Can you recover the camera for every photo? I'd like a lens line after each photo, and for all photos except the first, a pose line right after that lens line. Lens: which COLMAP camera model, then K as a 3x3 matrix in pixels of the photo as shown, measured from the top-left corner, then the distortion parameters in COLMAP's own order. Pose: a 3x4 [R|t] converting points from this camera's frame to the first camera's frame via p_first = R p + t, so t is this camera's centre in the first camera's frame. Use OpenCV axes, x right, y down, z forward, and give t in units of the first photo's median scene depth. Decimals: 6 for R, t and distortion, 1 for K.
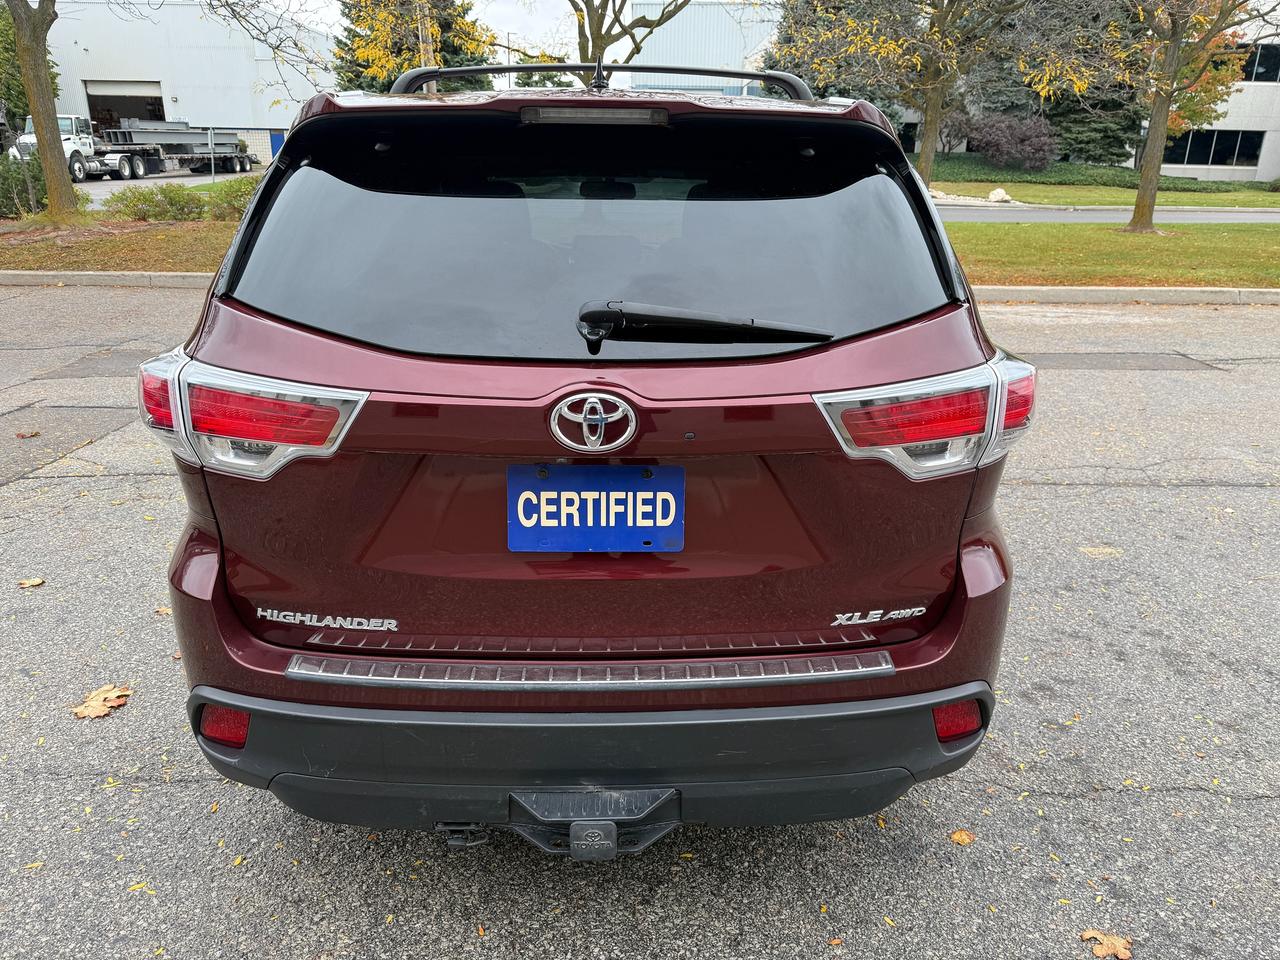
lens RADIAL K [[895.3, 0, 640.0], [0, 895.3, 480.0], [0, 0, 1]] dist [0.002649, -0.005877]
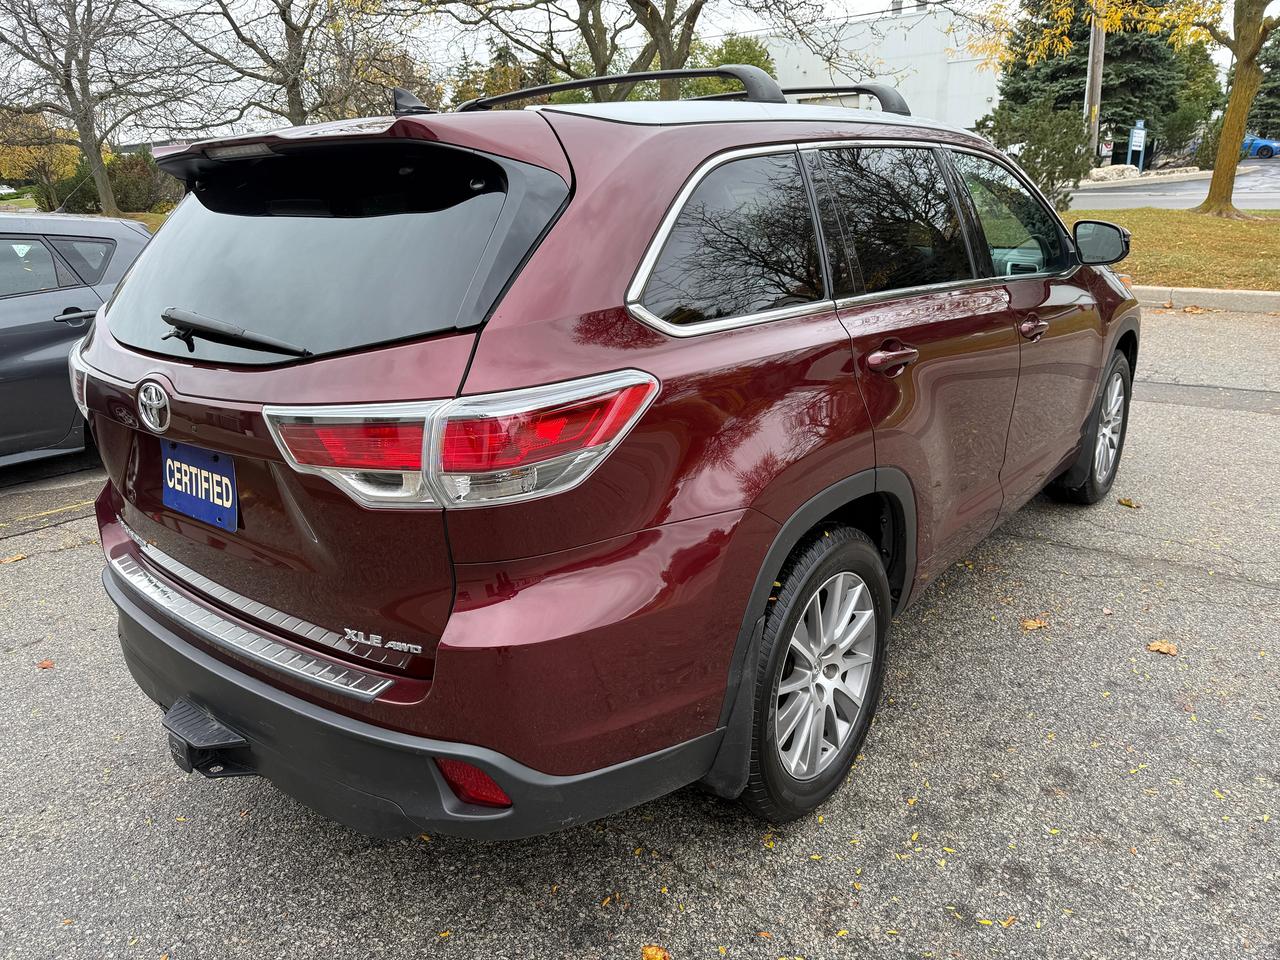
lens RADIAL K [[901.0, 0, 642.4], [0, 901.0, 505.8], [0, 0, 1]] dist [-0.004306, -0.004851]
pose [[0.777593, 0.179858, -0.602495, 1.128646], [-0.167931, 0.982814, 0.076655, -0.126964], [0.605928, 0.041571, 0.794433, 0.407584]]
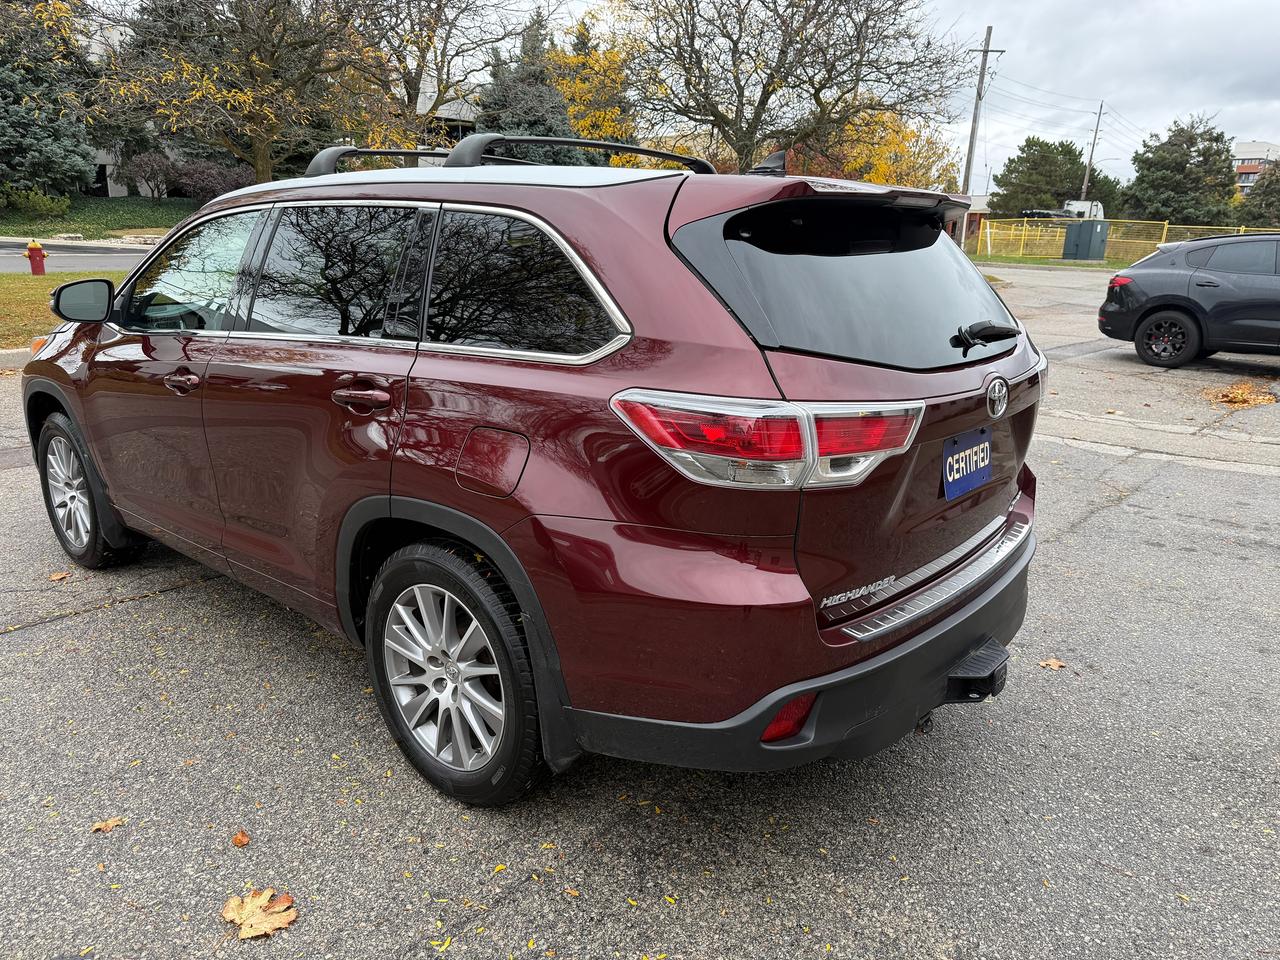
lens RADIAL K [[895.3, 0, 640.0], [0, 895.3, 480.0], [0, 0, 1]] dist [0.002649, -0.005877]
pose [[0.681701, -0.196207, 0.704831, -1.490143], [0.228680, 0.972244, 0.049473, -0.137441], [-0.694975, 0.127454, 0.707648, 0.318415]]
